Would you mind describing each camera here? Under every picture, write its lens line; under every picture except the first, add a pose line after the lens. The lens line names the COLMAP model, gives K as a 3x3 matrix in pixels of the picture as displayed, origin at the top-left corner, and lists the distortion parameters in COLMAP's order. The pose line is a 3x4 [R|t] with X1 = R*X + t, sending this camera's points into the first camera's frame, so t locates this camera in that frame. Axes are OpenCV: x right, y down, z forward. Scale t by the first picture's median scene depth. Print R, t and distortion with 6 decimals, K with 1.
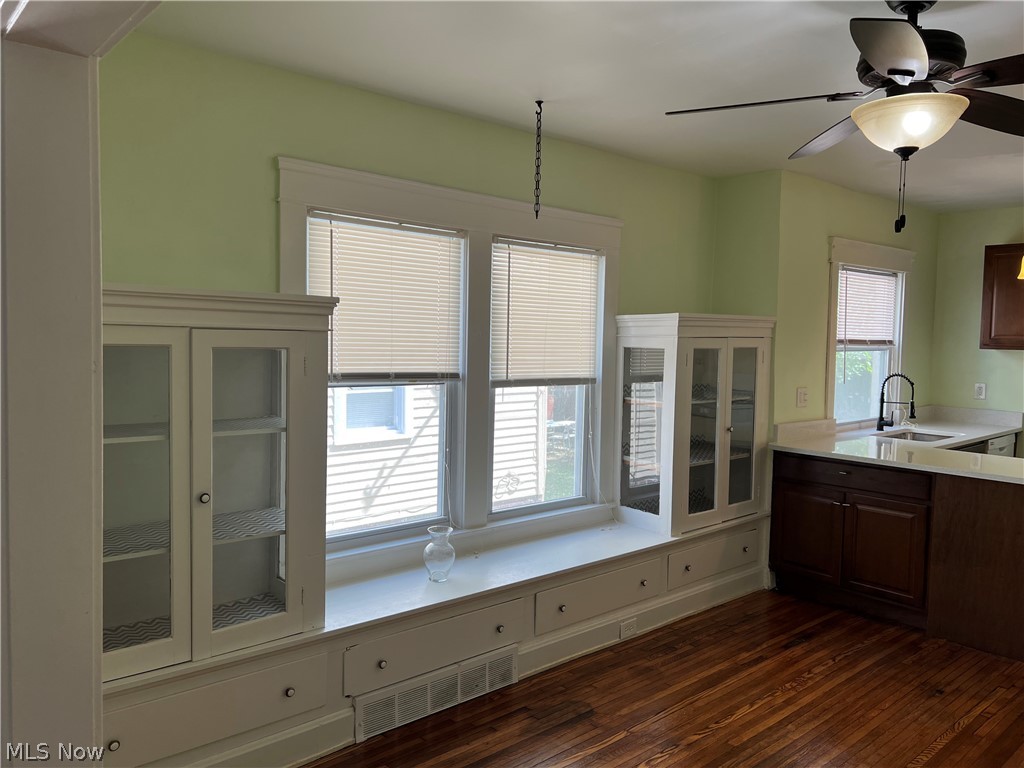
lens RADIAL K [[764.1, 0, 510.6], [0, 764.1, 381.4], [0, 0, 1]] dist [0.057785, -0.070267]
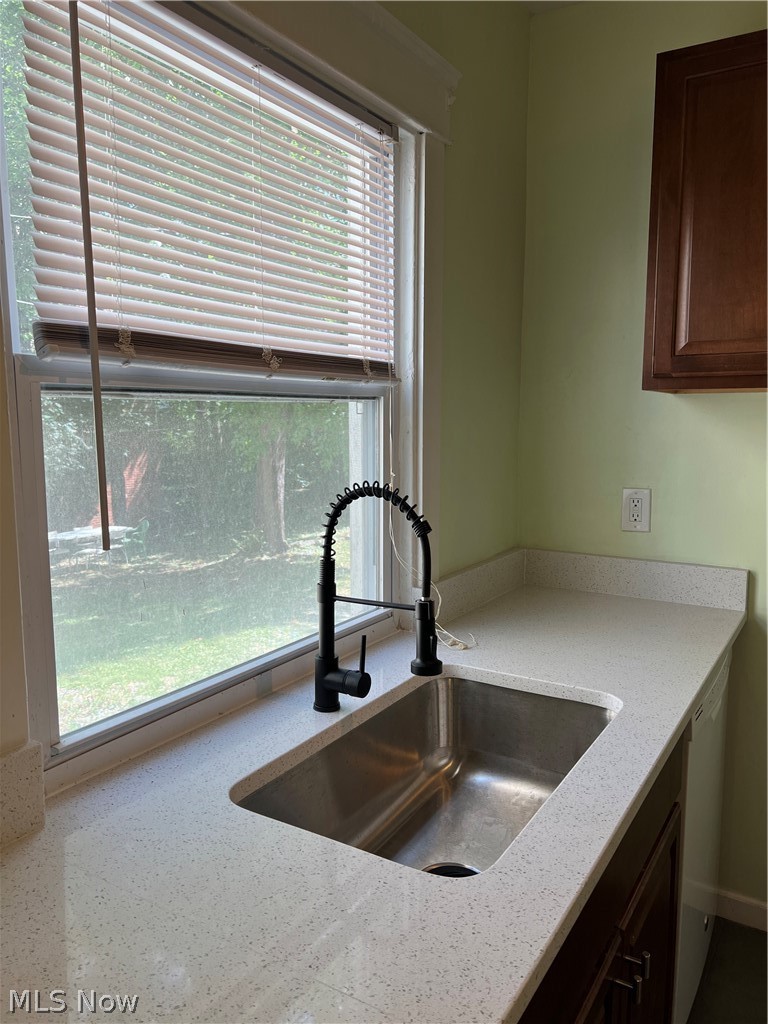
lens RADIAL K [[764.1, 0, 384.2], [0, 764.1, 517.4], [0, 0, 1]] dist [0.057785, -0.070267]
pose [[0.956498, -0.054888, 0.286528, 0.569172], [0.035023, 0.996643, 0.074003, -0.022252], [-0.289627, -0.060748, 0.955210, 1.006193]]
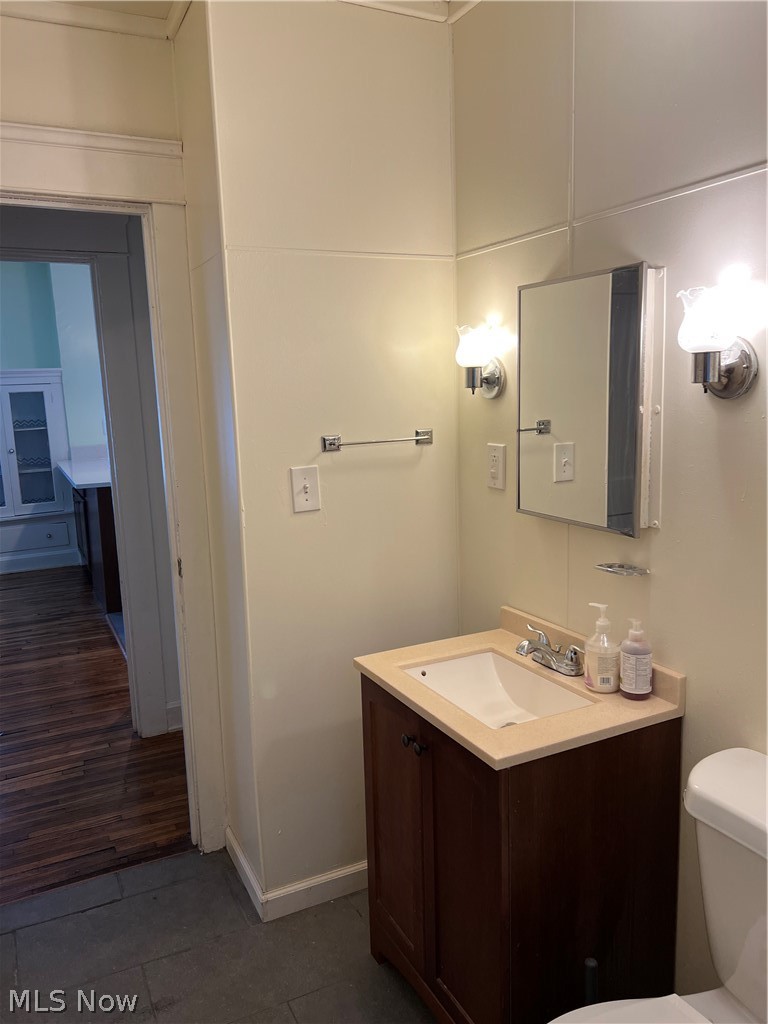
lens RADIAL K [[764.1, 0, 381.3], [0, 764.1, 514.1], [0, 0, 1]] dist [0.057785, -0.070267]
pose [[0.967346, -0.002576, -0.253447, 1.402875], [0.032430, 0.992988, 0.113682, 0.041133], [0.251377, -0.118189, 0.960646, -0.223219]]
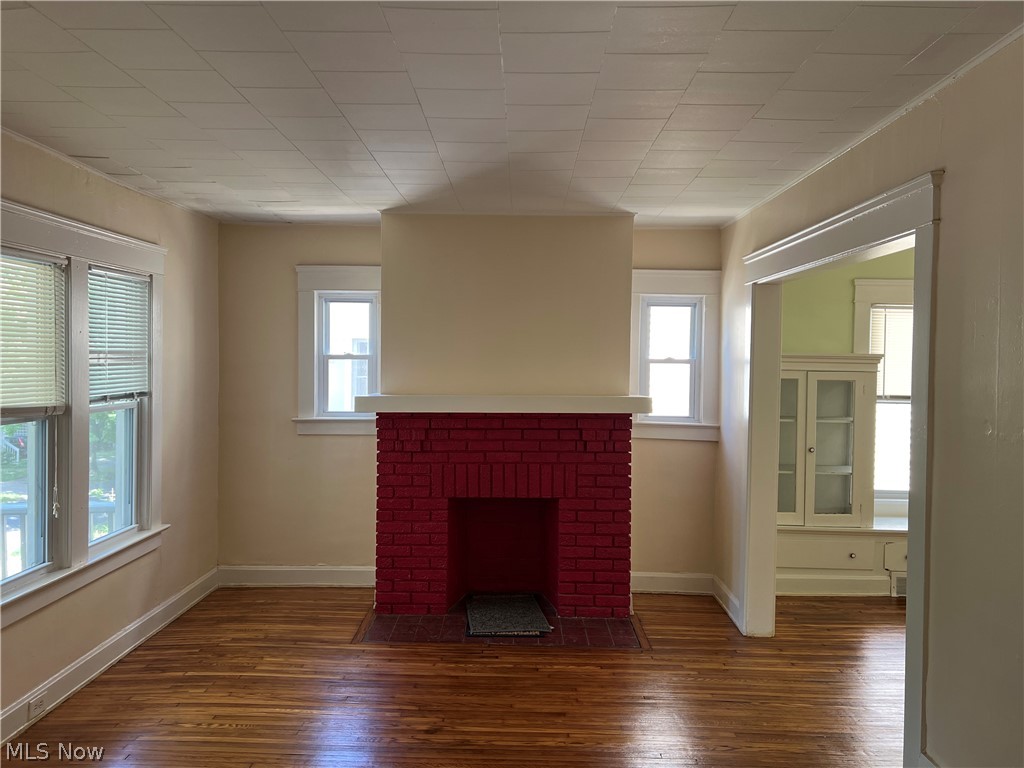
lens RADIAL K [[764.1, 0, 518.7], [0, 764.1, 381.6], [0, 0, 1]] dist [0.057785, -0.070267]
pose [[0.742797, 0.008731, -0.669460, 0.257236], [-0.036792, 0.998936, -0.027795, 0.030394], [0.668505, 0.045277, 0.742328, -0.685497]]
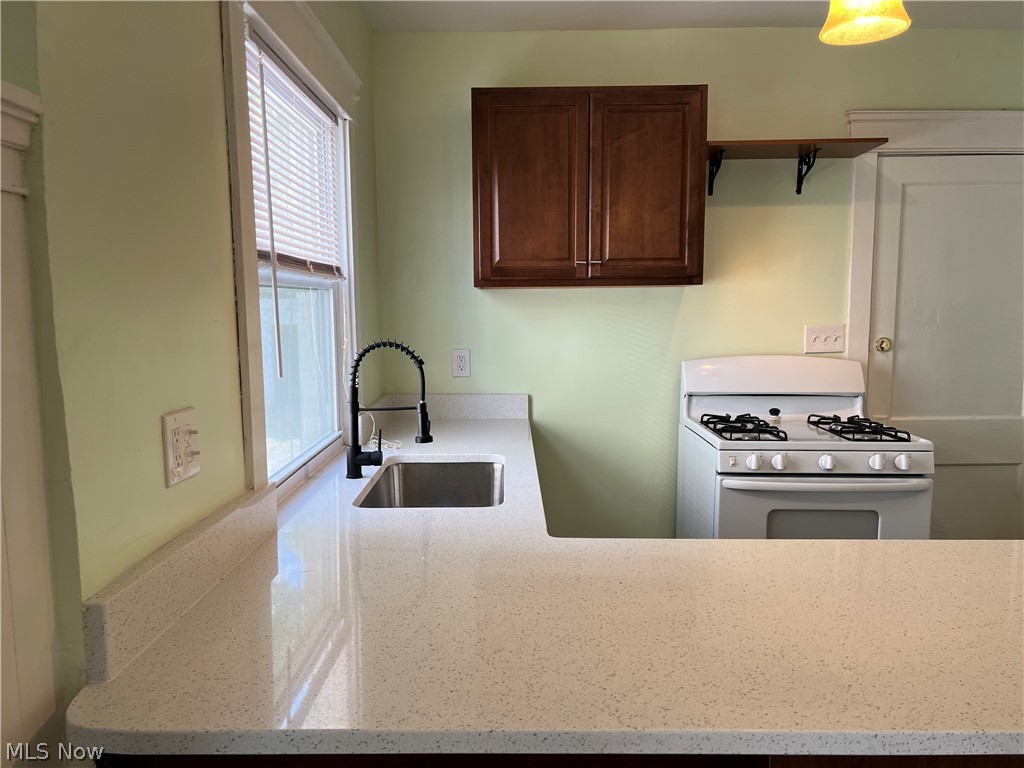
lens RADIAL K [[764.1, 0, 500.1], [0, 764.1, 395.4], [0, 0, 1]] dist [0.057785, -0.070267]
pose [[0.671079, -0.107813, 0.733505, 0.306390], [0.063303, 0.994089, 0.088200, -0.016969], [-0.738678, -0.012756, 0.673937, 0.877657]]
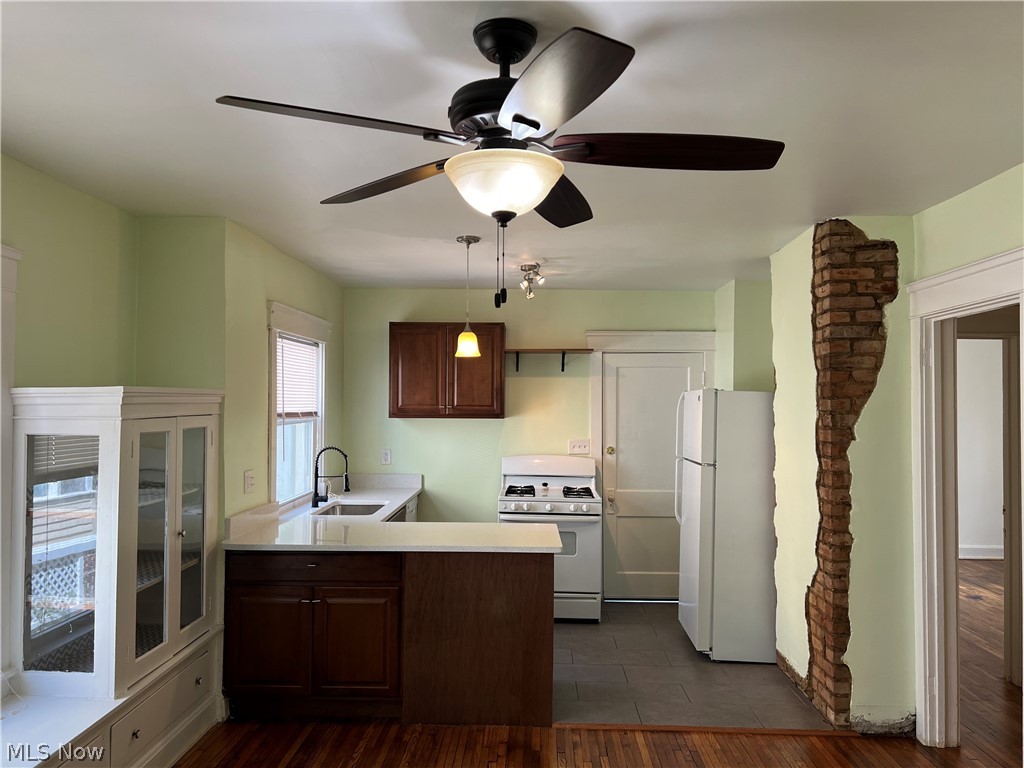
lens RADIAL K [[764.1, 0, 514.9], [0, 764.1, 391.4], [0, 0, 1]] dist [0.057785, -0.070267]
pose [[0.678876, -0.002079, 0.734250, -0.065144], [0.050772, 0.997735, -0.044118, -0.032504], [-0.732496, 0.067230, 0.677444, 0.223958]]
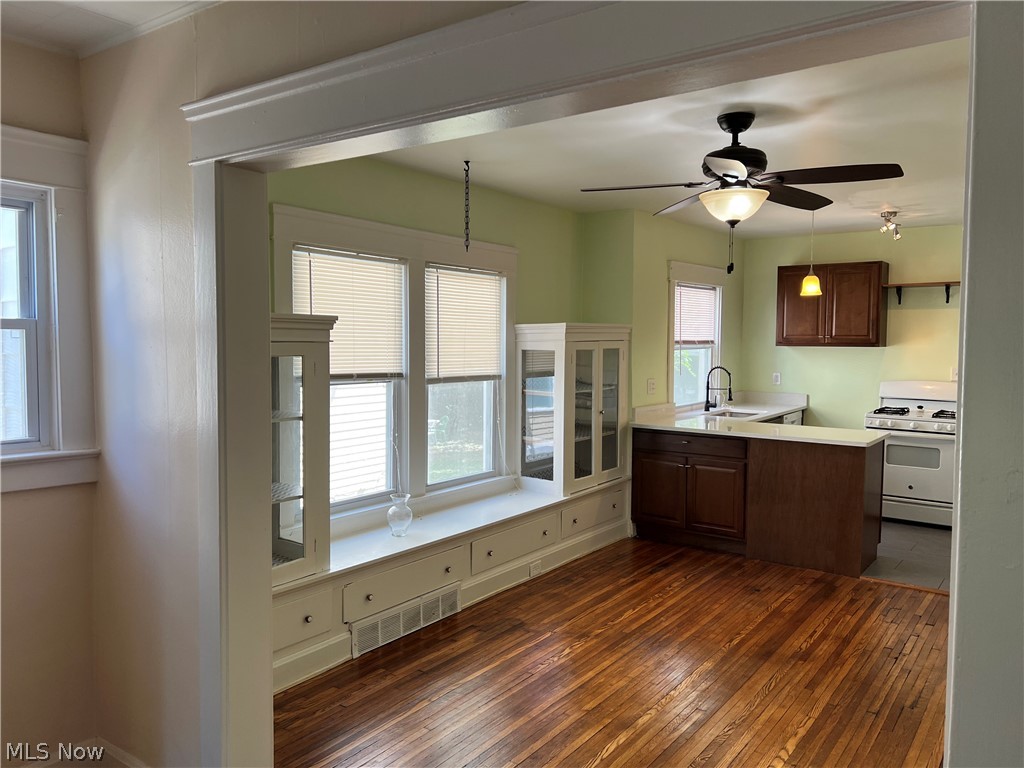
lens RADIAL K [[764.1, 0, 512.7], [0, 764.1, 385.9], [0, 0, 1]] dist [0.057785, -0.070267]
pose [[0.976000, -0.027144, 0.216072, -0.144315], [0.026101, 0.999630, 0.007679, 0.004823], [-0.216201, -0.001855, 0.976347, -0.227119]]
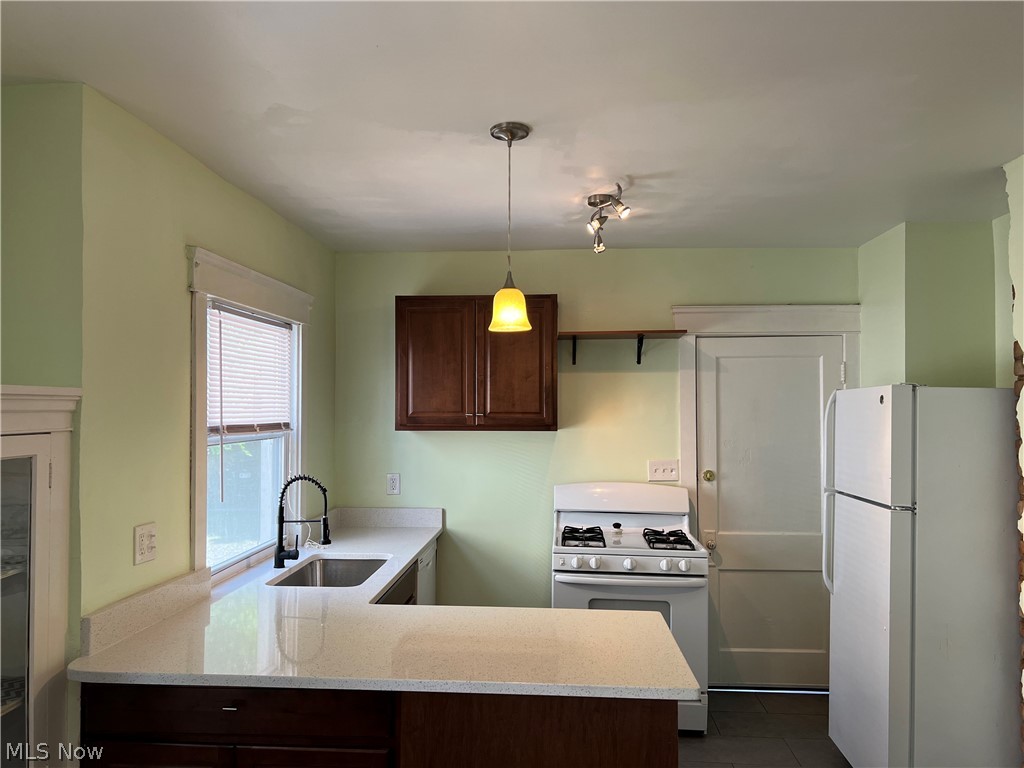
lens RADIAL K [[764.1, 0, 501.8], [0, 764.1, 390.6], [0, 0, 1]] dist [0.057785, -0.070267]
pose [[0.719823, -0.000558, 0.694157, 0.230119], [0.054104, 0.997003, -0.055303, -0.047500], [-0.692046, 0.077365, 0.717696, 0.546740]]
